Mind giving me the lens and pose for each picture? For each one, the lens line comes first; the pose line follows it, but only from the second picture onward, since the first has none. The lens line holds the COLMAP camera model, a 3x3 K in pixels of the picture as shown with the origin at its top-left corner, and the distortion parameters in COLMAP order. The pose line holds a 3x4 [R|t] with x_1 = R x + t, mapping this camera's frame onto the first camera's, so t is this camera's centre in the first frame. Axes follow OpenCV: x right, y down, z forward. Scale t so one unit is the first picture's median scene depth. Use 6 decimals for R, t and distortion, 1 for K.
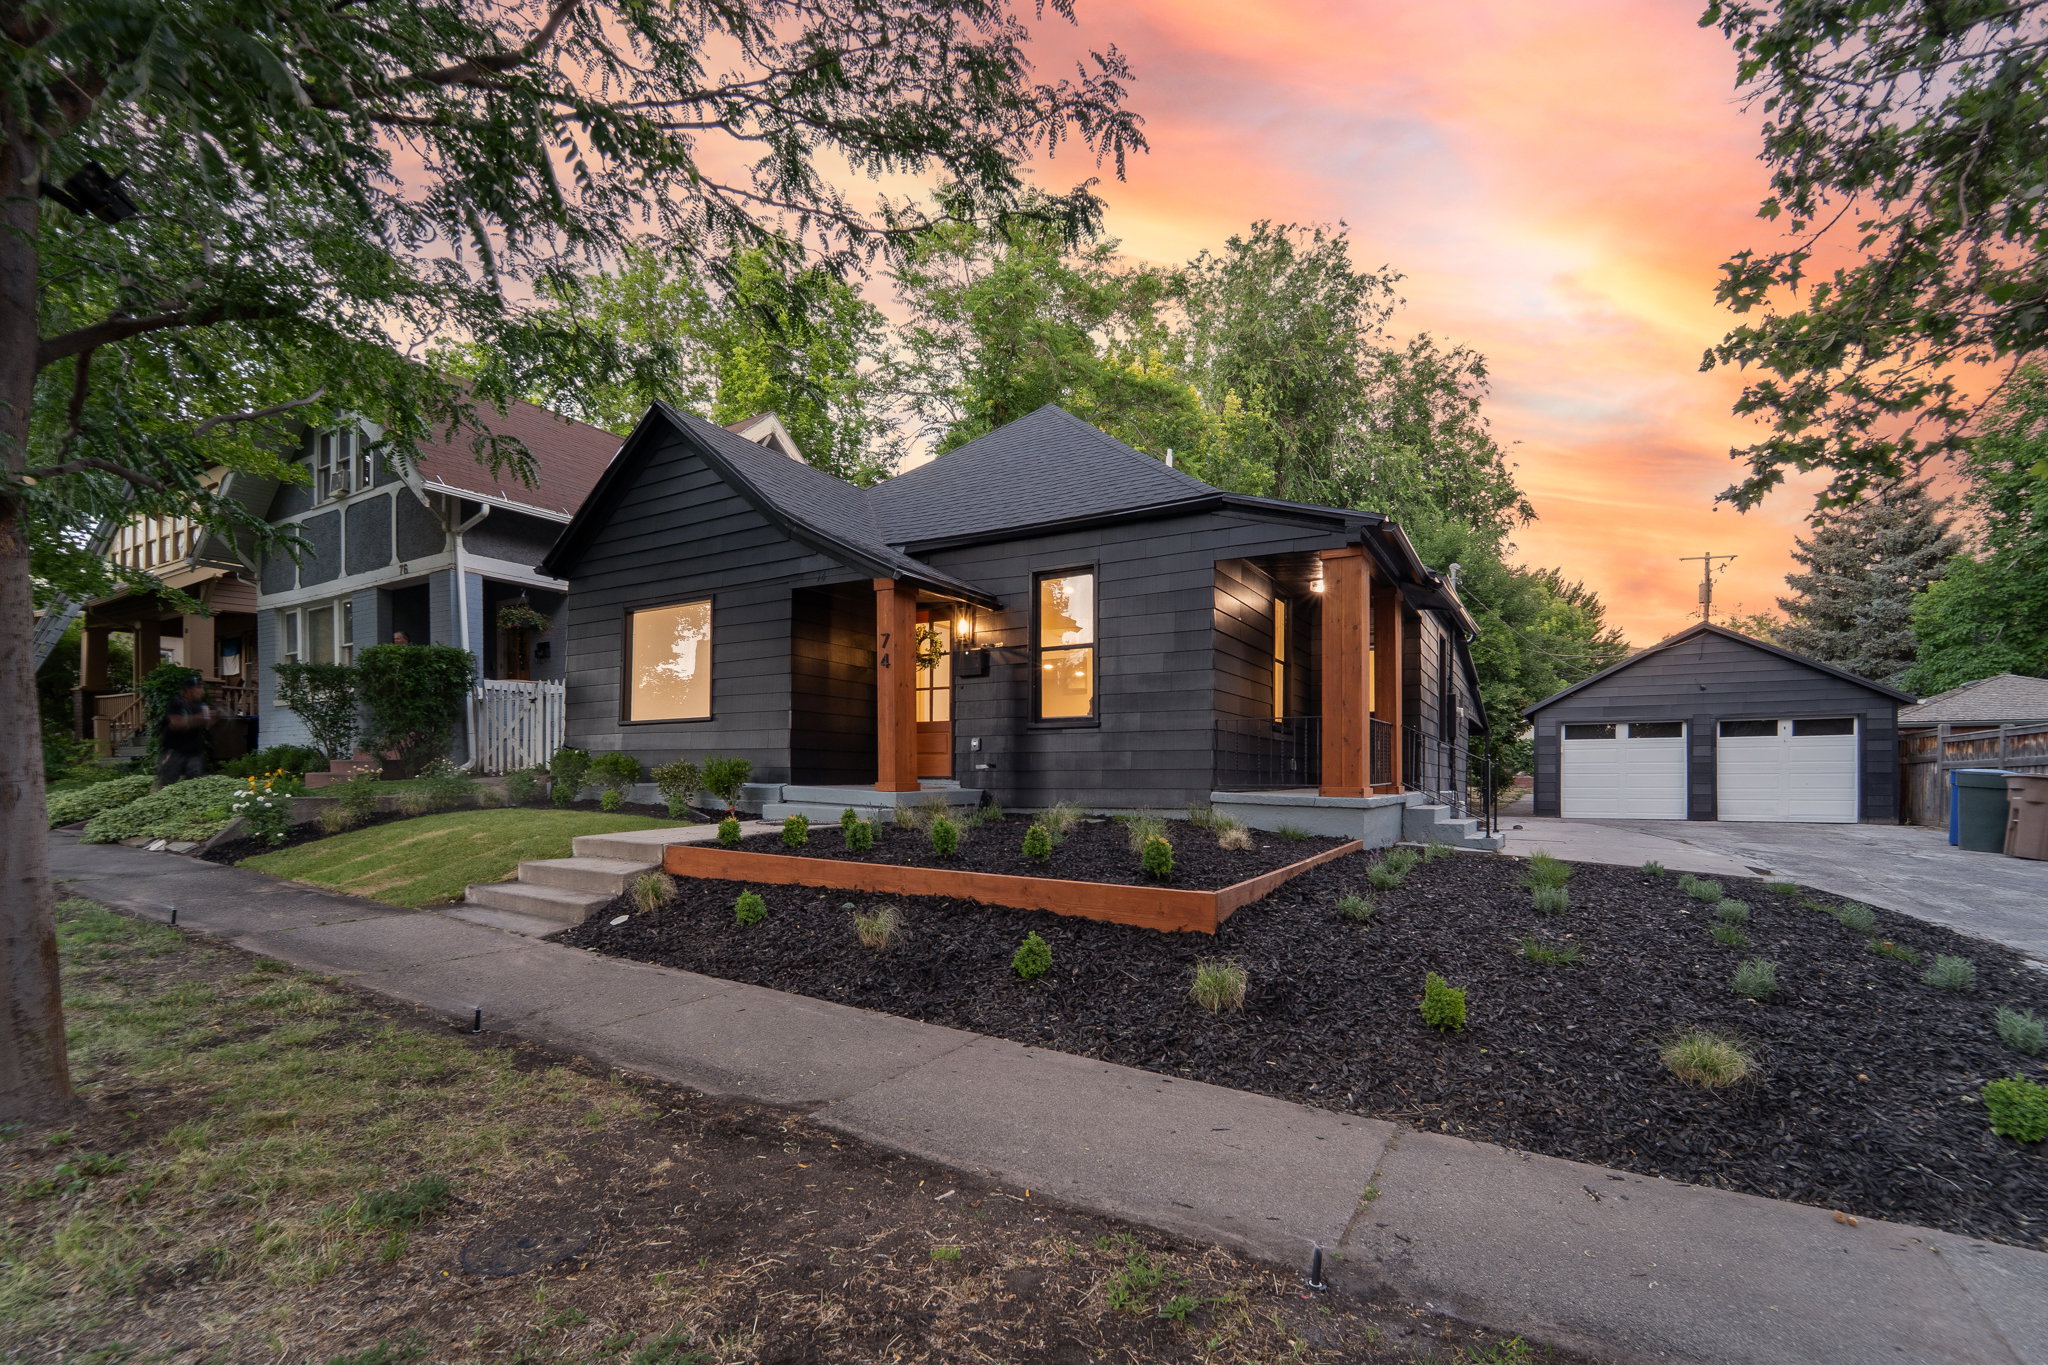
lens RADIAL K [[803.9, 0, 1179.4], [0, 803.9, 776.8], [0, 0, 1]] dist [-0.009782, -0.000164]
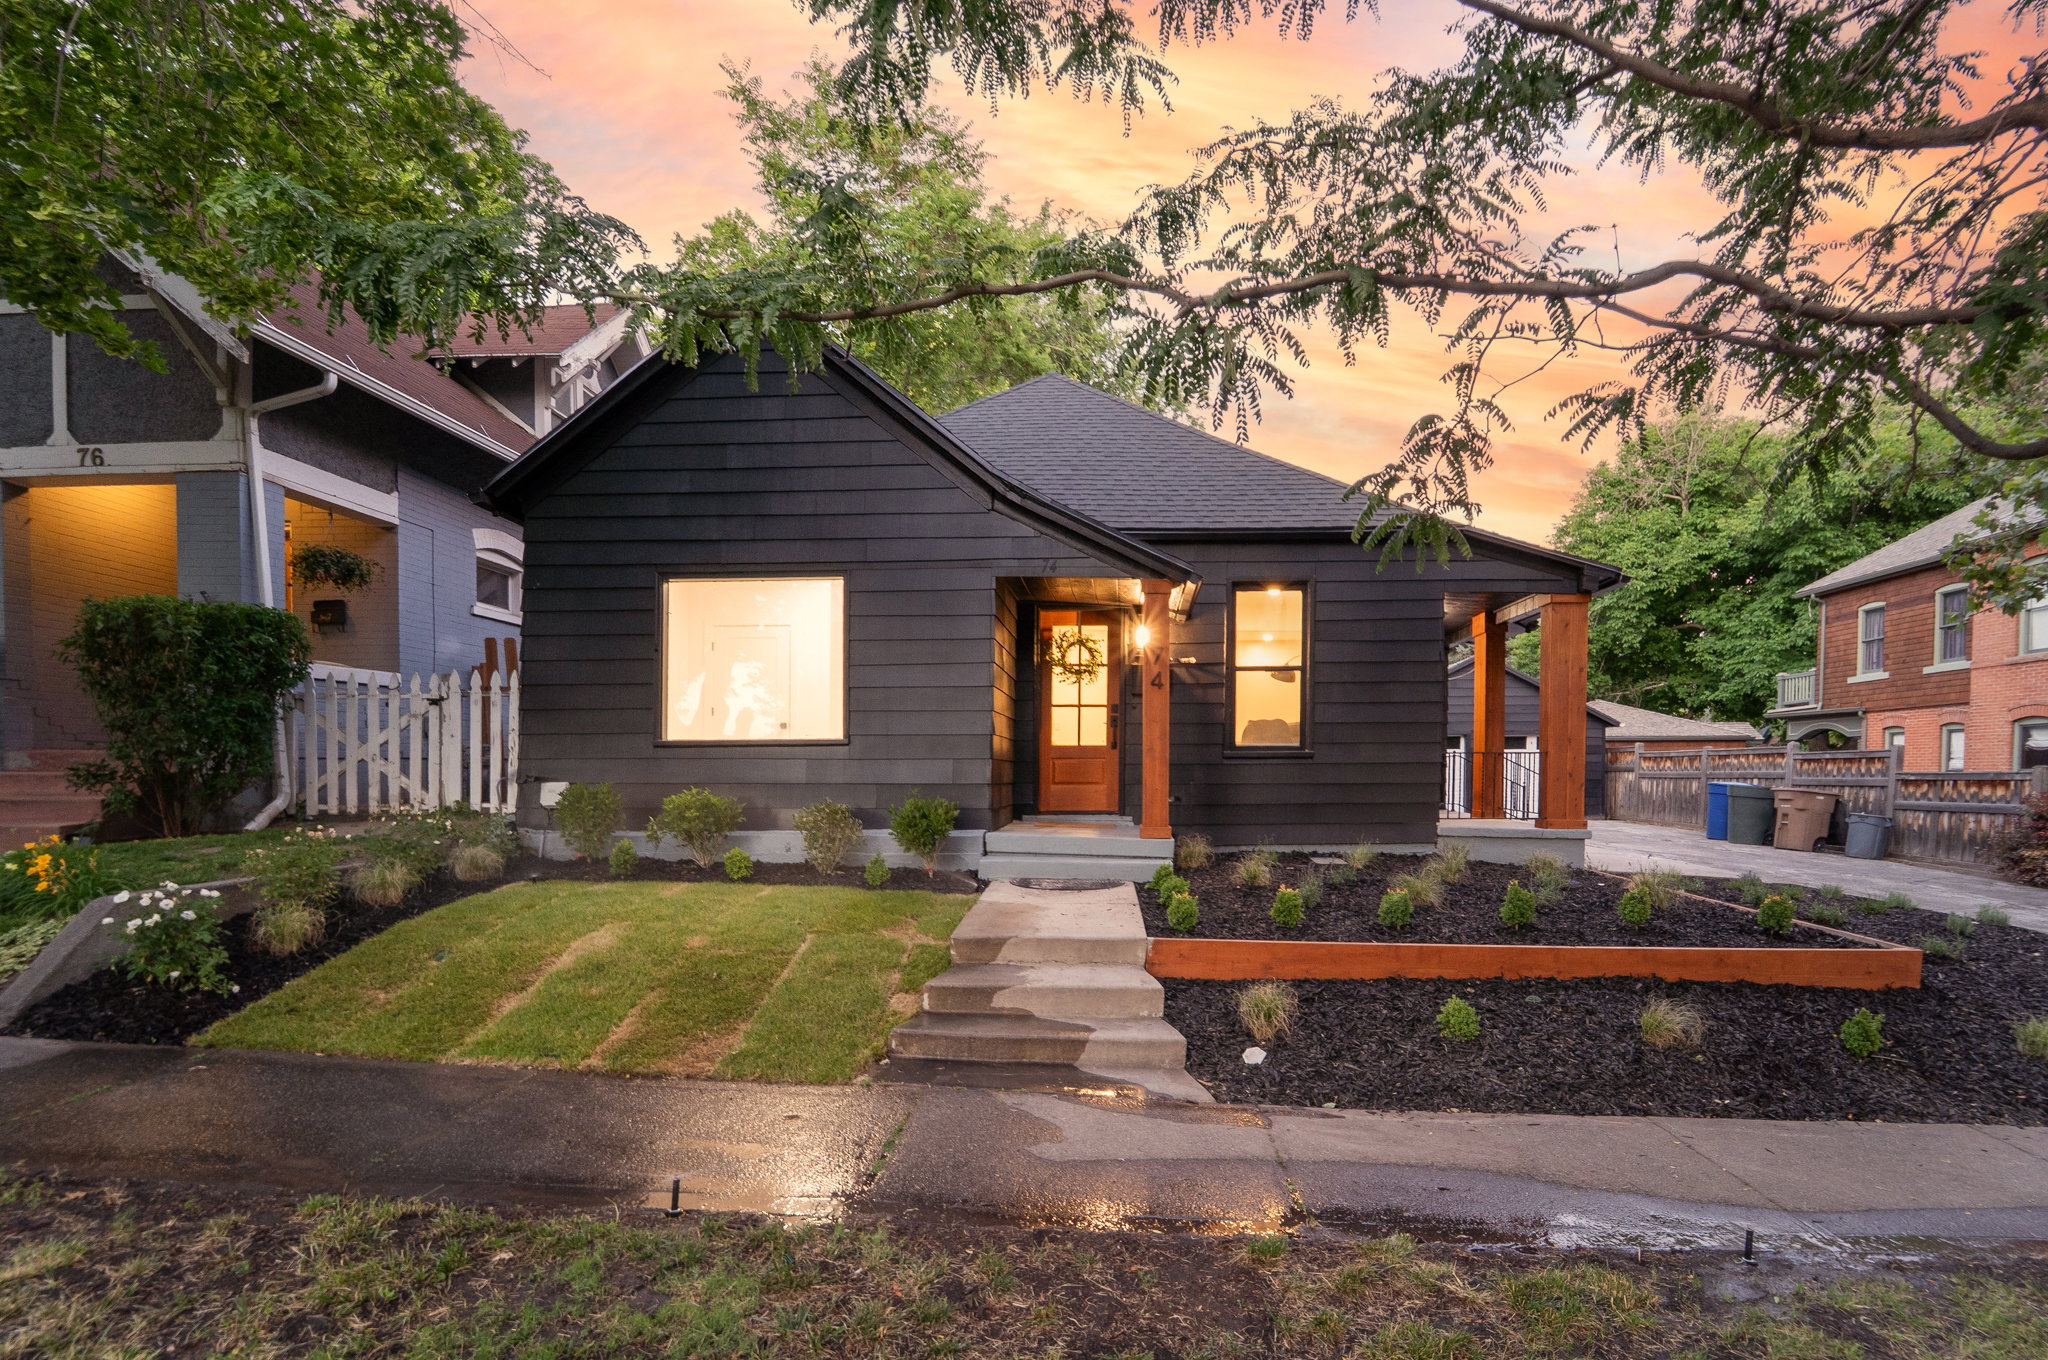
lens RADIAL K [[803.9, 0, 1179.4], [0, 803.9, 774.3], [0, 0, 1]] dist [-0.009782, -0.000164]
pose [[0.909959, -0.003862, 0.414680, -0.524434], [0.002321, 0.999988, 0.004221, -0.038536], [-0.414692, -0.002879, 0.909957, 0.182158]]
